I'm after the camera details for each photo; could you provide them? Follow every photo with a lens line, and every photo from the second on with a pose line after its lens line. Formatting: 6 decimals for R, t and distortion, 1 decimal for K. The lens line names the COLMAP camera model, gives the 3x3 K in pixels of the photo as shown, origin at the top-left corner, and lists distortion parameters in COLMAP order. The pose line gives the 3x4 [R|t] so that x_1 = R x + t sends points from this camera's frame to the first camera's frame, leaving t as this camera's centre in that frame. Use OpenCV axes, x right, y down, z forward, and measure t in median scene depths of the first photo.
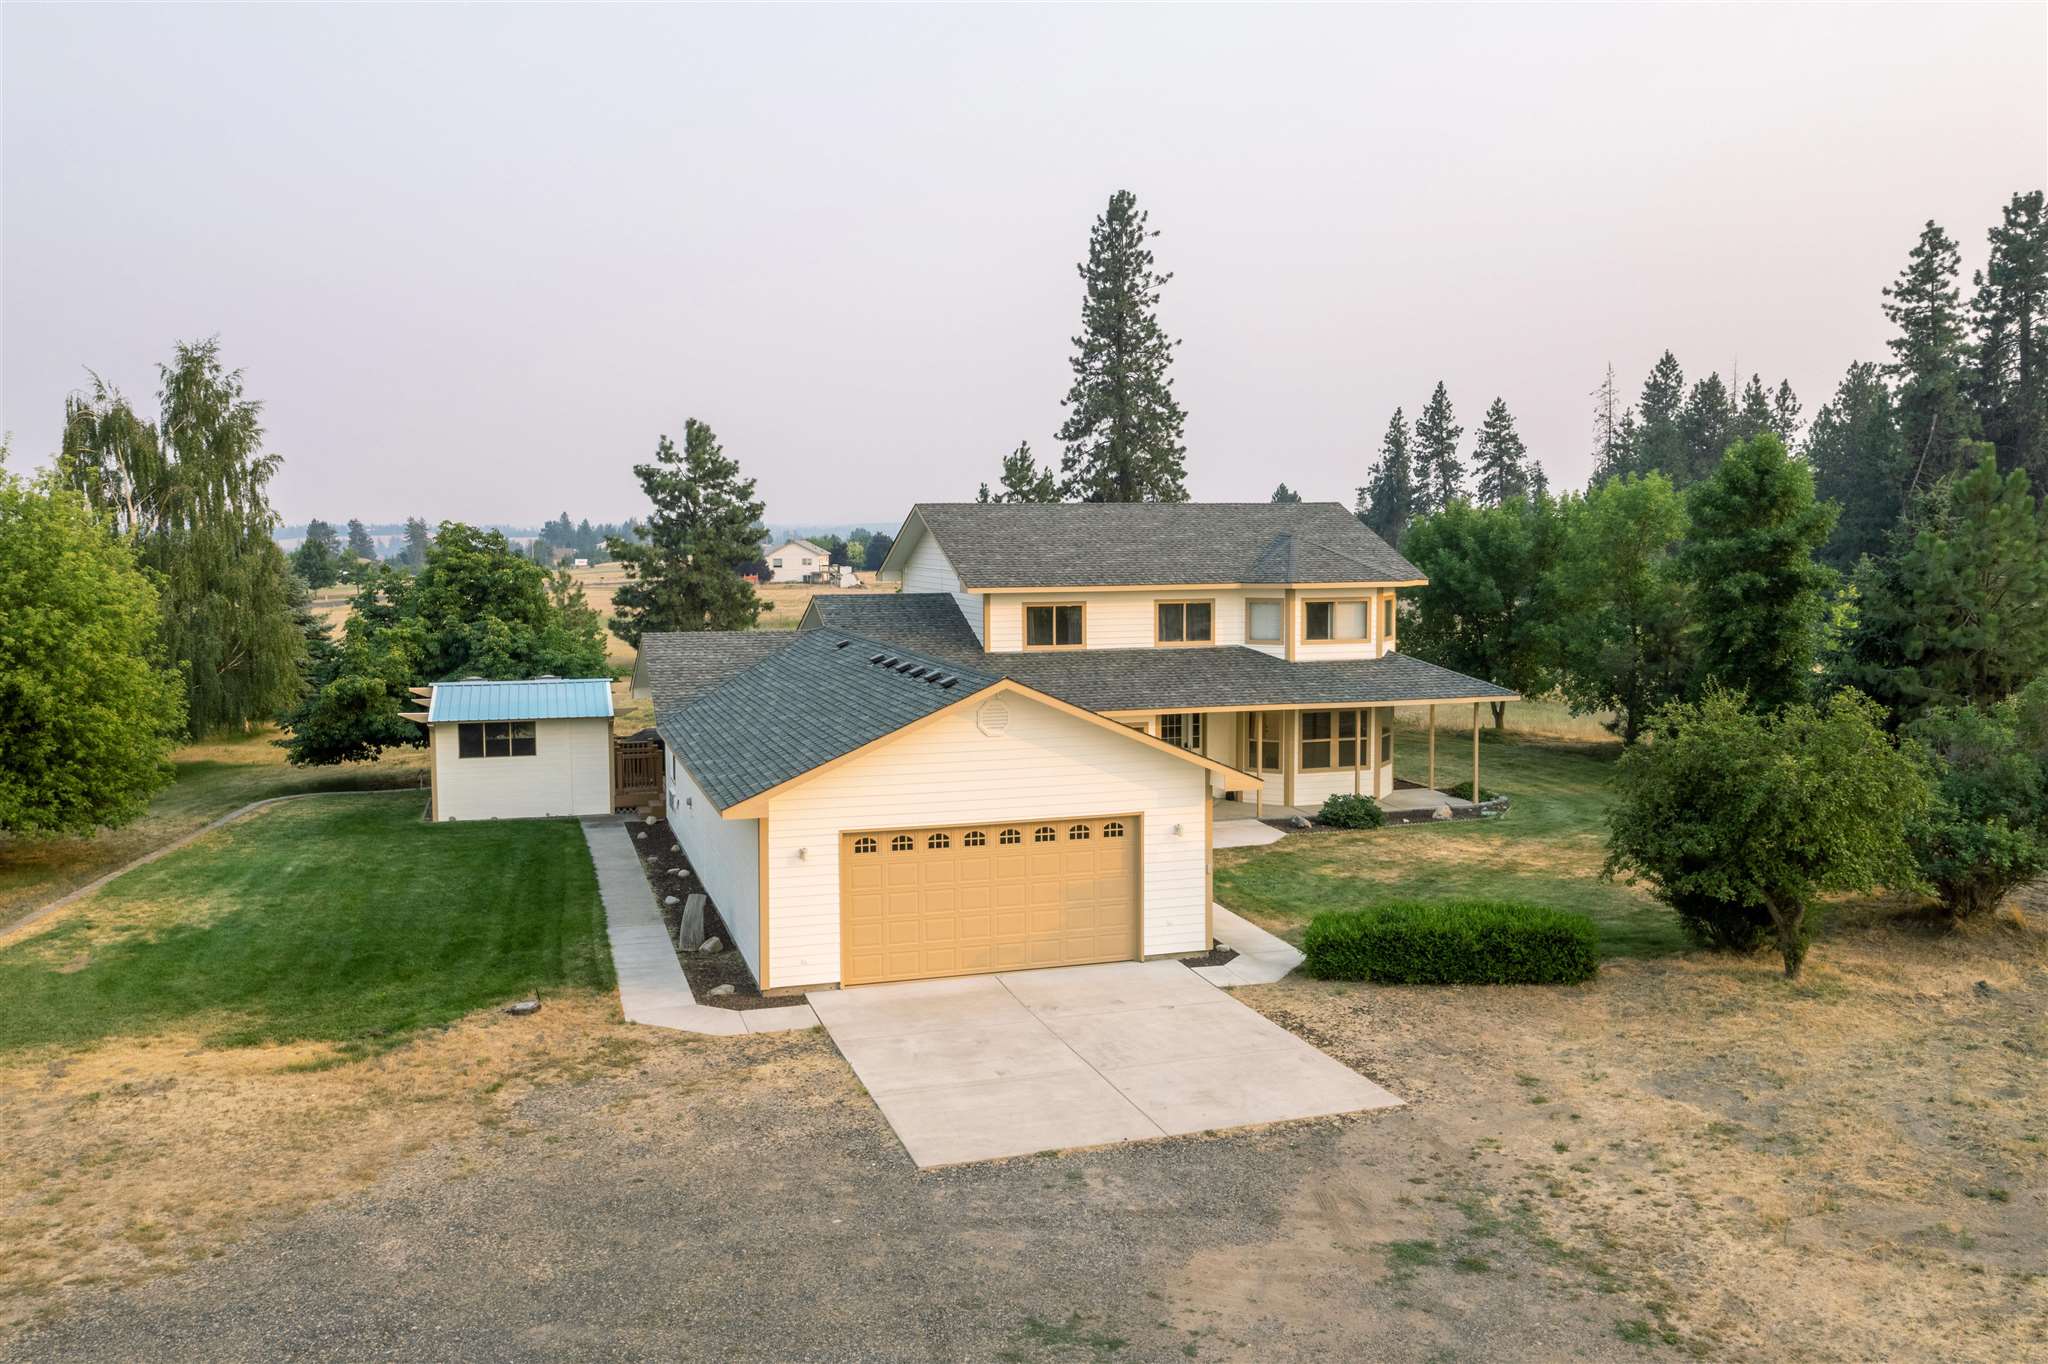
lens RADIAL K [[1617.5, 0, 1024.7], [0, 1617.5, 679.2], [0, 0, 1]] dist [0.002766, 0.001385]
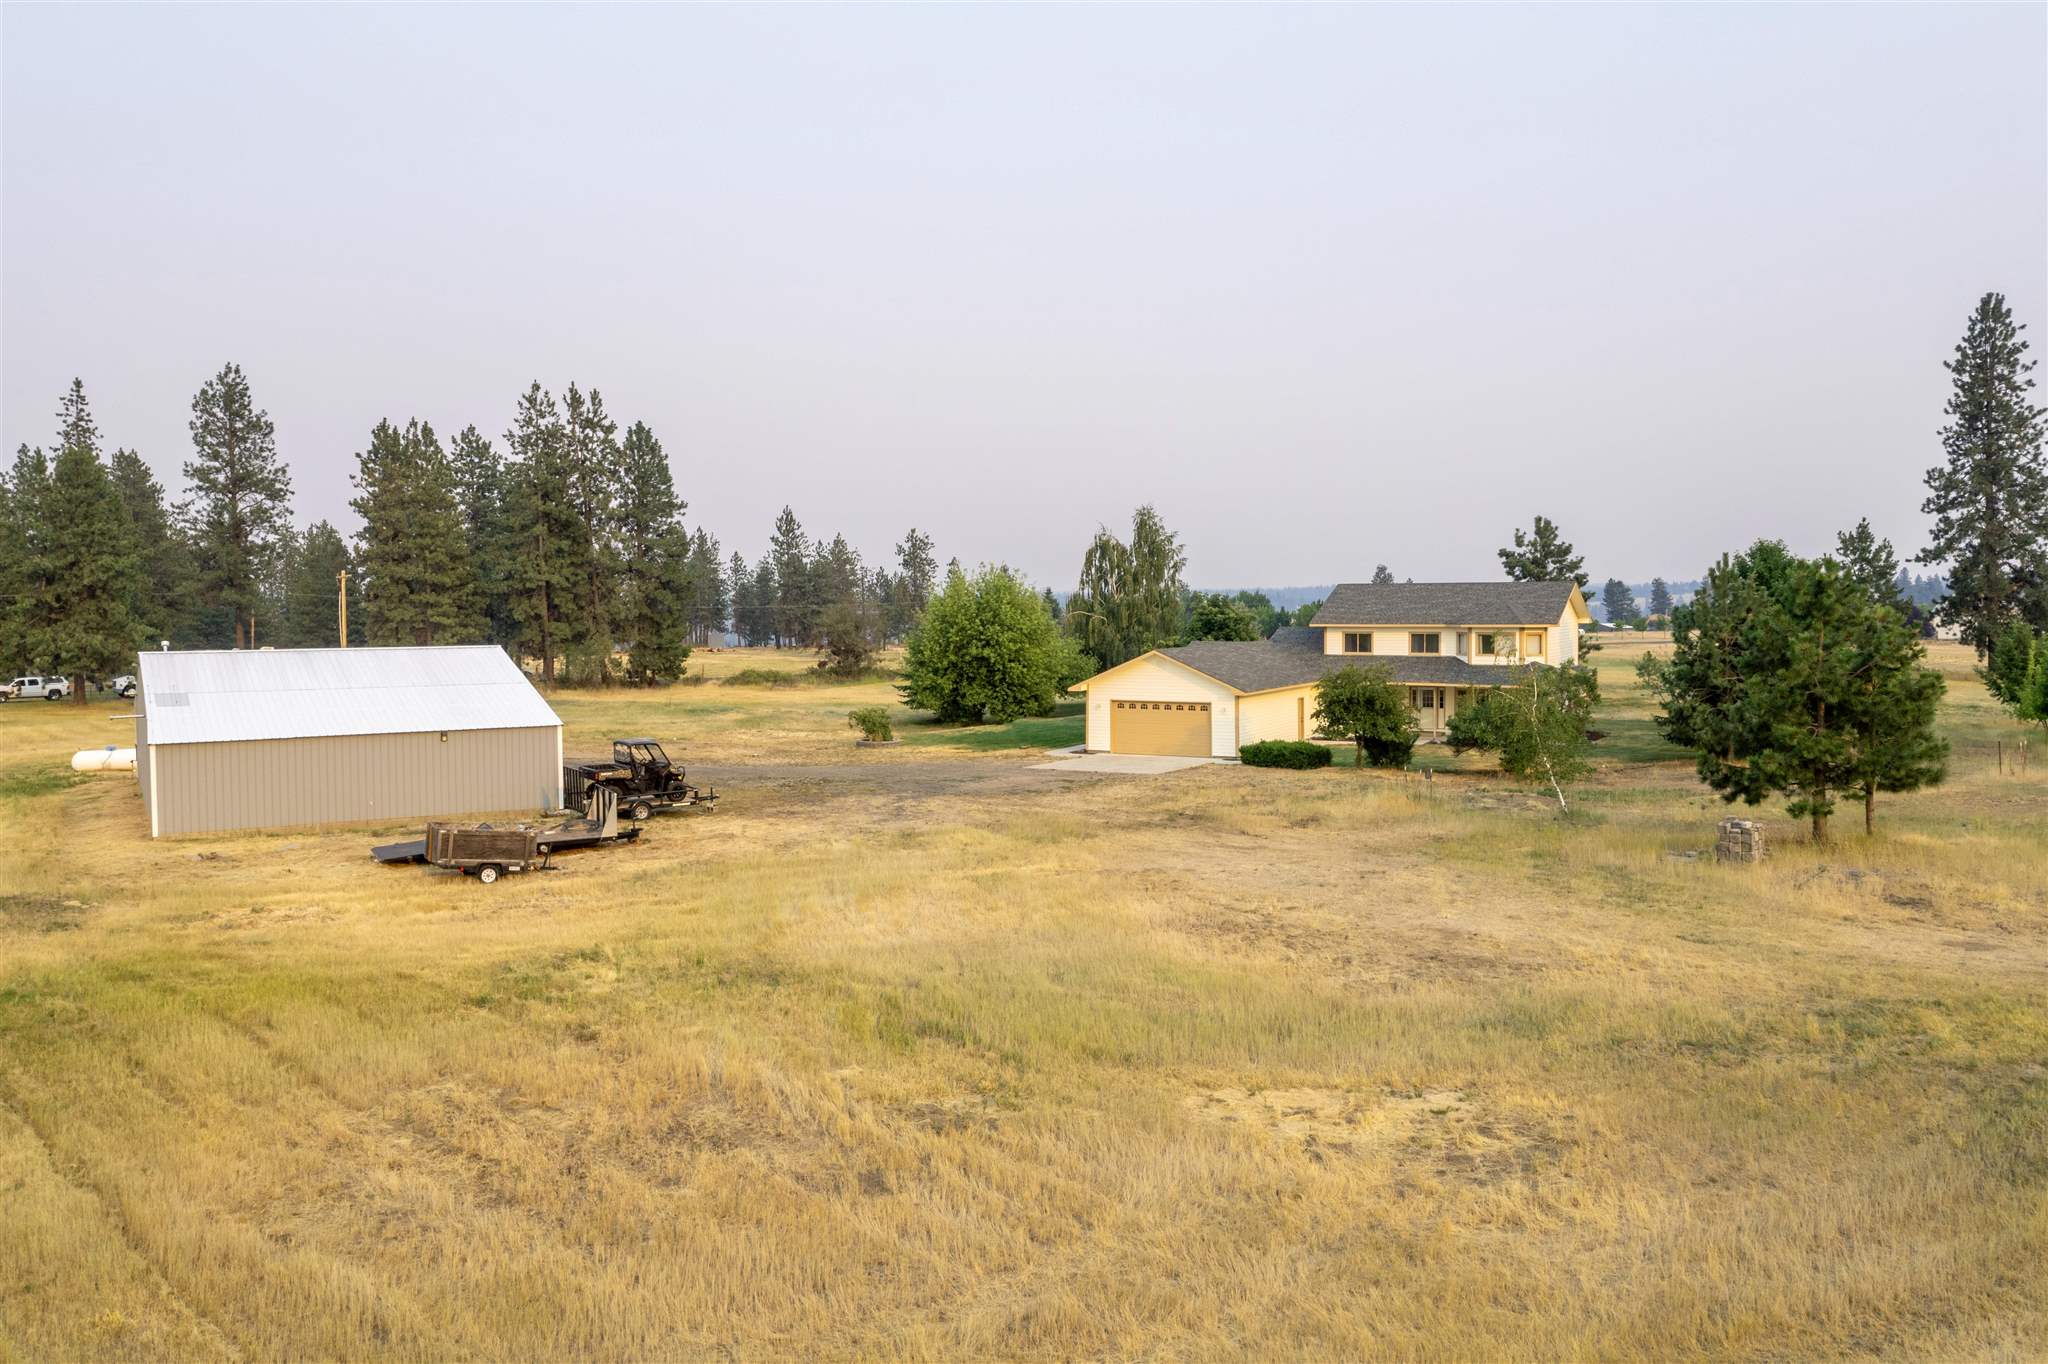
lens RADIAL K [[1617.5, 0, 1024.0], [0, 1617.5, 682.5], [0, 0, 1]] dist [0.002766, 0.001385]
pose [[0.692685, 0.037812, -0.720248, 1.196217], [-0.061586, 0.998078, -0.006832, 0.057519], [0.718606, 0.049090, 0.693683, -0.743878]]
